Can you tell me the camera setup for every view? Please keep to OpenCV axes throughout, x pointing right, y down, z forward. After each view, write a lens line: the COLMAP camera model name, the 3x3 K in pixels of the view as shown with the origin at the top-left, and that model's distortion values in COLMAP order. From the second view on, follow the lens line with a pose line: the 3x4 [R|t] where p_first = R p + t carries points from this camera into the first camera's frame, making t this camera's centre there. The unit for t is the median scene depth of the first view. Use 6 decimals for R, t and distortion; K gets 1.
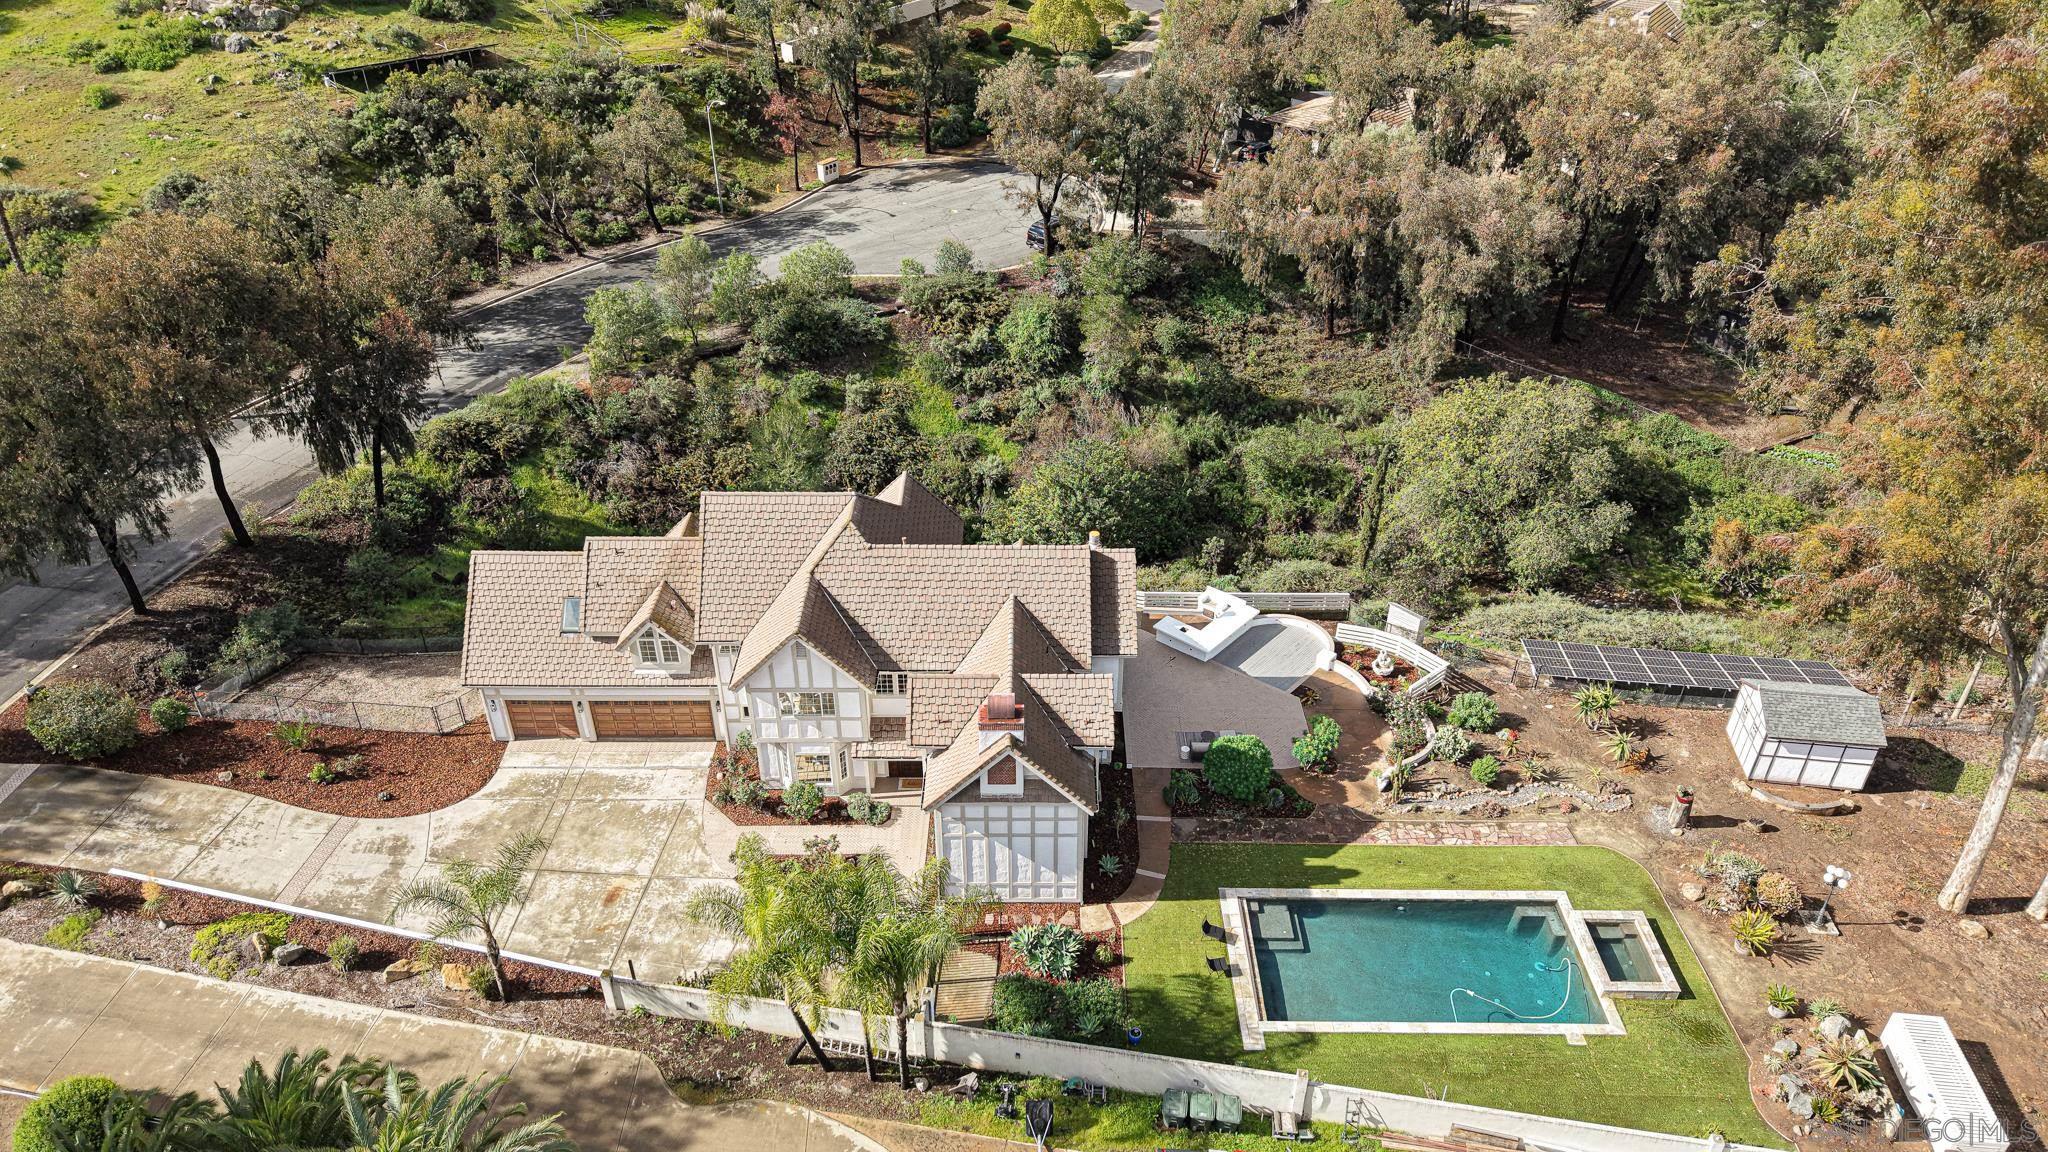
lens RADIAL K [[1364.4, 0, 1024.0], [0, 1364.4, 576.0], [0, 0, 1]] dist [0.013532, 0.001021]
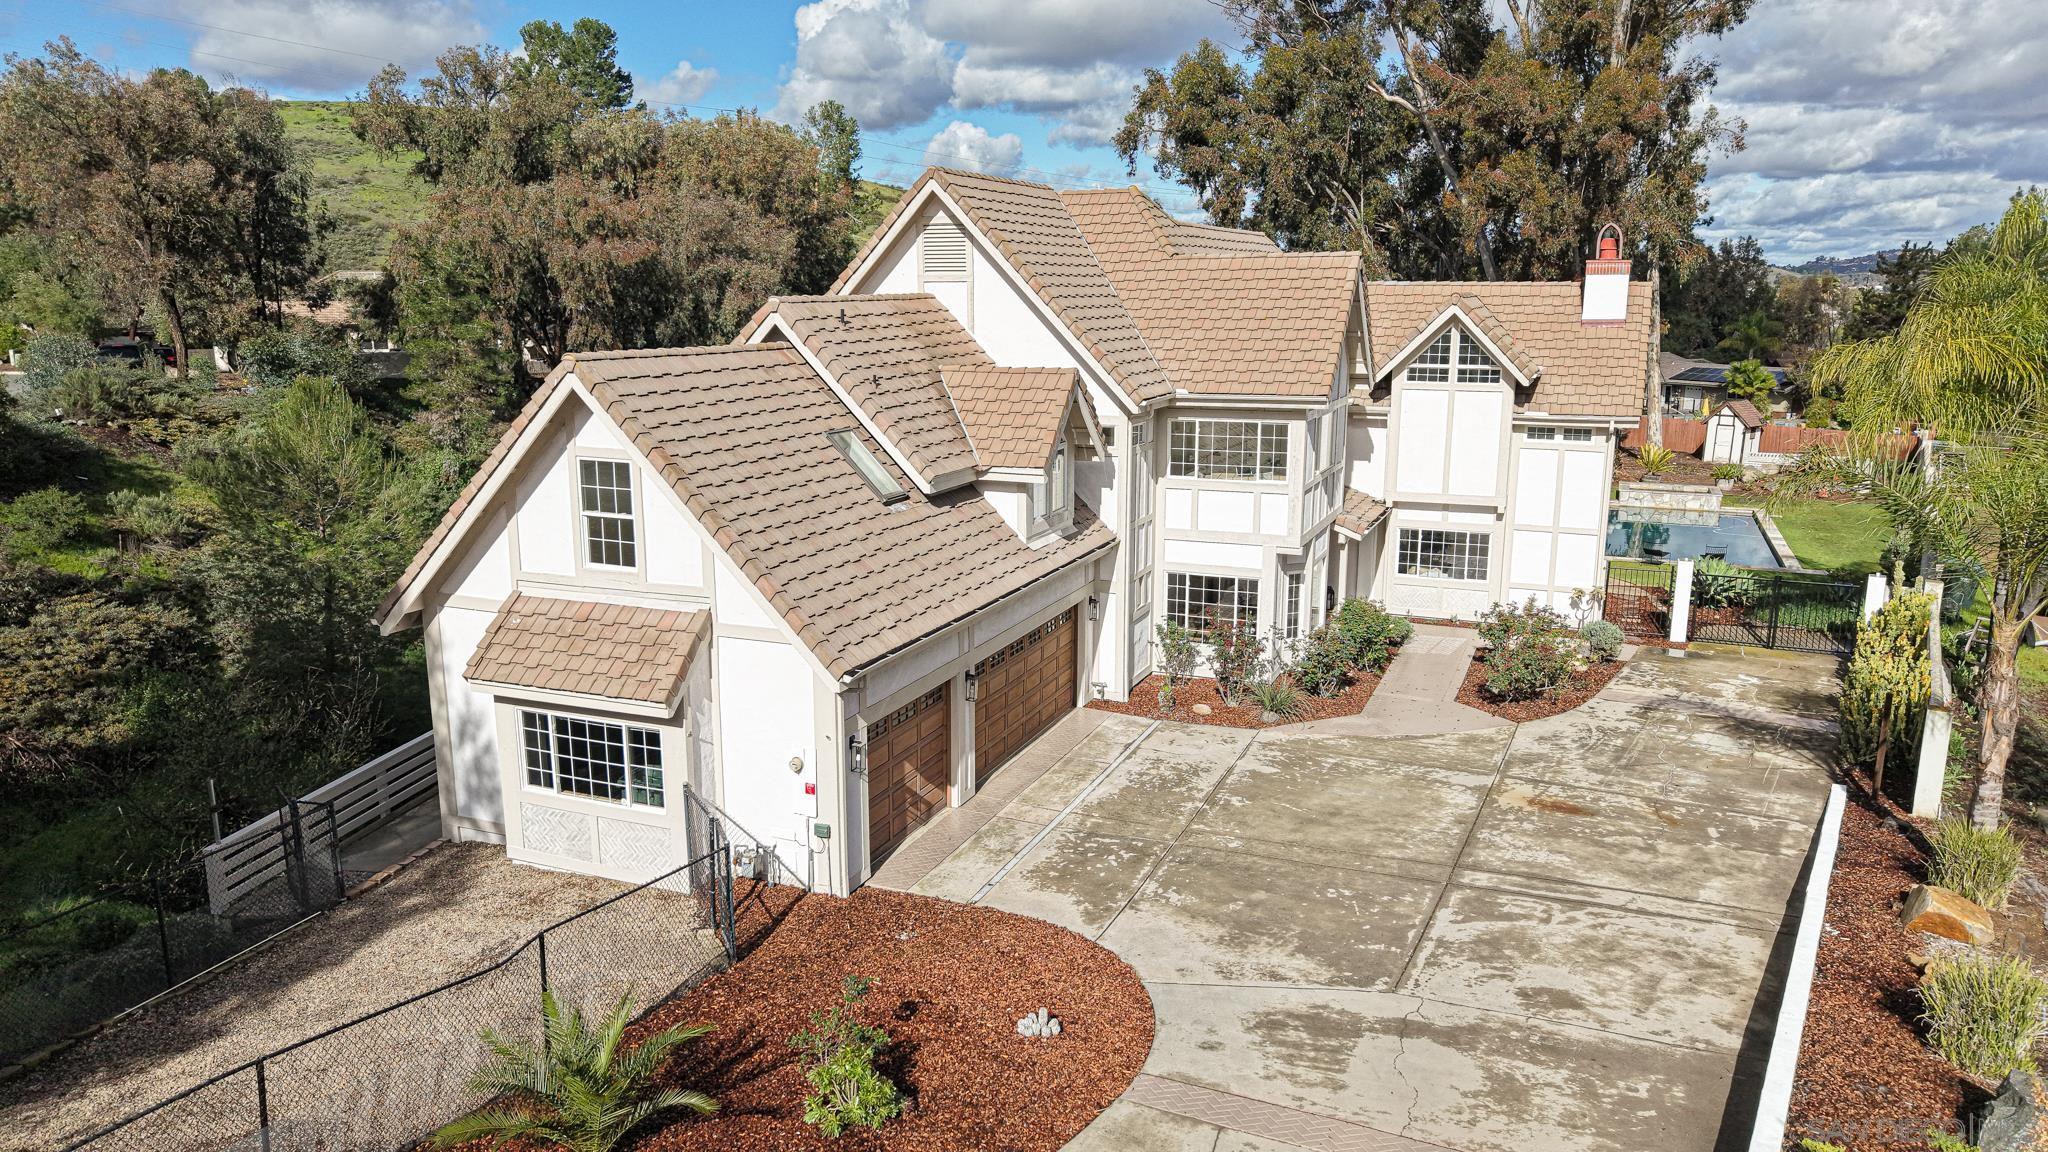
lens RADIAL K [[1364.4, 0, 1024.0], [0, 1364.4, 576.0], [0, 0, 1]] dist [0.013532, 0.001021]
pose [[0.391953, -0.198164, 0.898390, -0.687363], [0.512598, 0.857939, -0.034397, 0.094007], [-0.763947, 0.473995, 0.437850, 0.845198]]
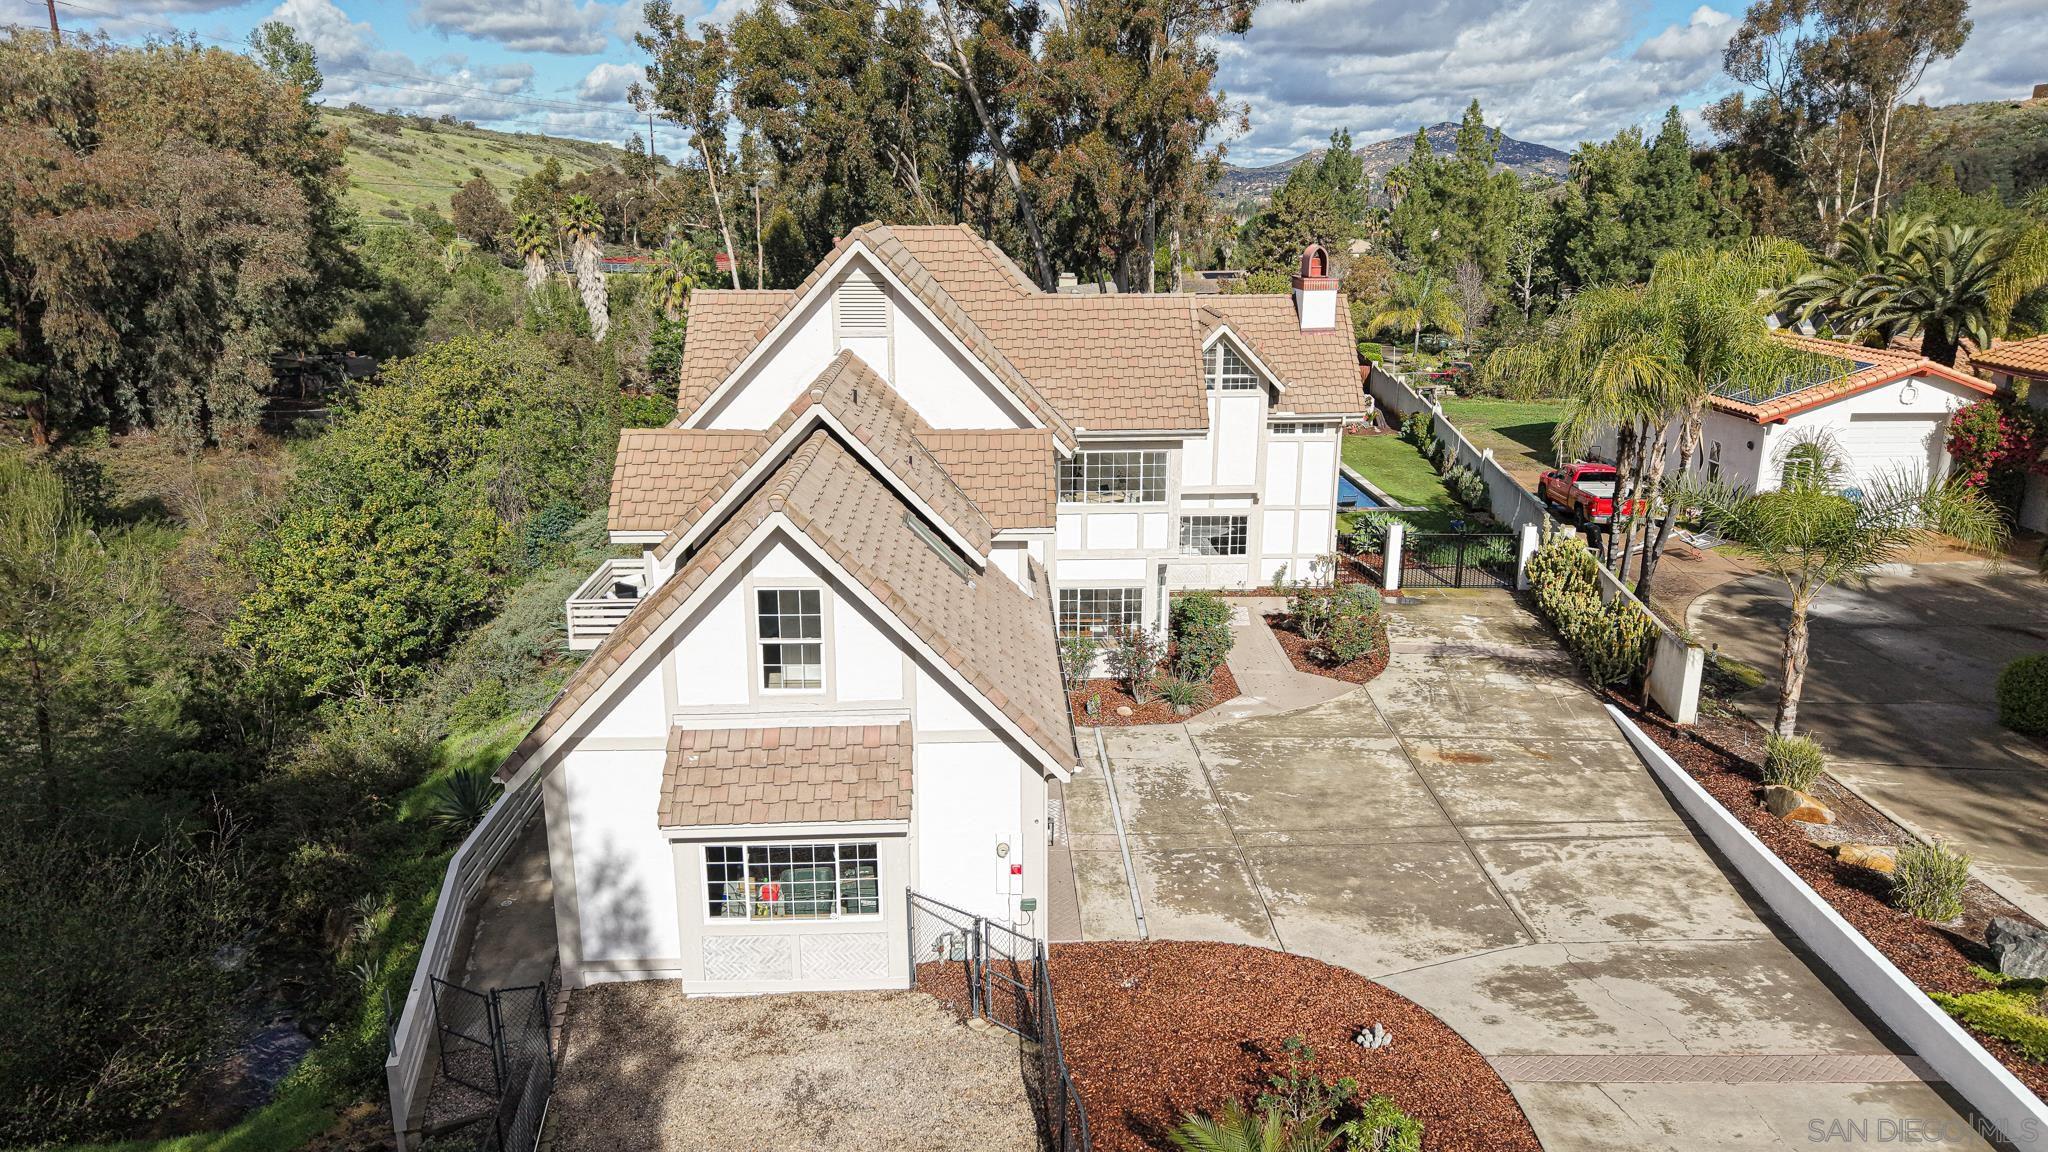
lens RADIAL K [[1357.3, 0, 1024.0], [0, 1357.3, 576.0], [0, 0, 1]] dist [0.055022, -0.064040]
pose [[-0.030359, -0.275048, 0.960951, -0.744440], [0.553507, 0.795903, 0.245294, -0.050235], [-0.832291, 0.539340, 0.128078, 0.967182]]
